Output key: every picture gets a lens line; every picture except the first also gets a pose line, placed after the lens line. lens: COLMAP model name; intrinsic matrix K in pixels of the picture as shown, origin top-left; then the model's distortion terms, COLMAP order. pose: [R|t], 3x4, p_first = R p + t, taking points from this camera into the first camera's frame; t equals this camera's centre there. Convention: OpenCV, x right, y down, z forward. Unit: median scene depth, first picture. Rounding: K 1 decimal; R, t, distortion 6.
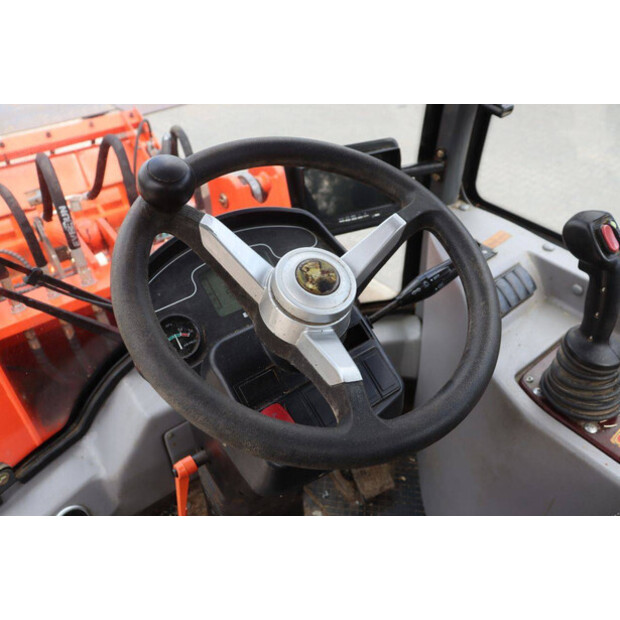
lens RADIAL K [[517.2, 0, 310.0], [0, 517.2, 310.0], [0, 0, 1]] dist [-0.176593, 0.176055]
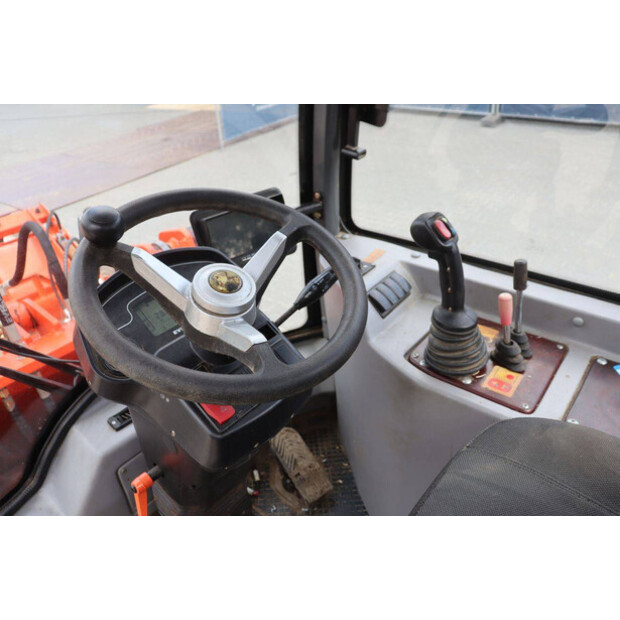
lens RADIAL K [[517.2, 0, 310.0], [0, 517.2, 310.0], [0, 0, 1]] dist [-0.176593, 0.176055]
pose [[0.975155, -0.156453, 0.156828, 0.005904], [0.176682, 0.976351, -0.124586, 0.152722], [-0.133628, 0.149199, 0.979736, -0.231490]]
